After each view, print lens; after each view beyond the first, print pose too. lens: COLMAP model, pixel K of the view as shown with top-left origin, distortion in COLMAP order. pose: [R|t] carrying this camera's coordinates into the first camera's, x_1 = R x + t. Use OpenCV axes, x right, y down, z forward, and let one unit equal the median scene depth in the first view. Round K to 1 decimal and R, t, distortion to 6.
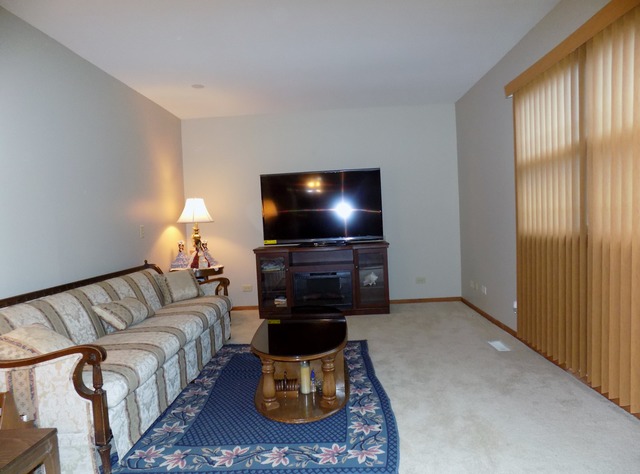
lens RADIAL K [[433.7, 0, 322.4], [0, 433.7, 237.3], [0, 0, 1]] dist [-0.032589, 0.004311]
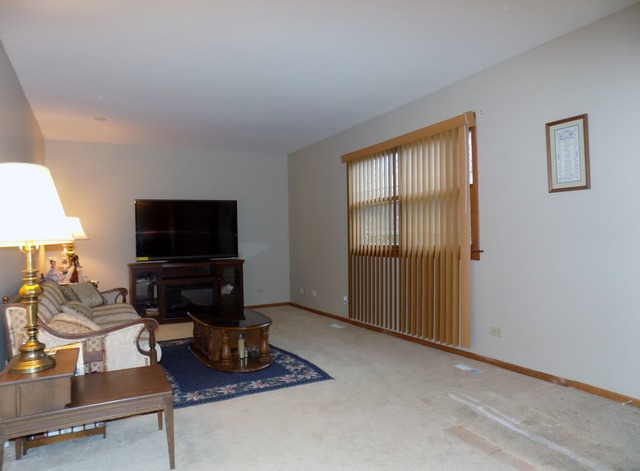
lens RADIAL K [[429.5, 0, 318.9], [0, 429.5, 238.1], [0, 0, 1]] dist [-0.035239, -0.001035]
pose [[0.867471, 0.027734, 0.496715, -0.535067], [0.003642, 0.998064, -0.062088, 0.054325], [-0.497475, 0.055668, 0.865690, -0.377067]]
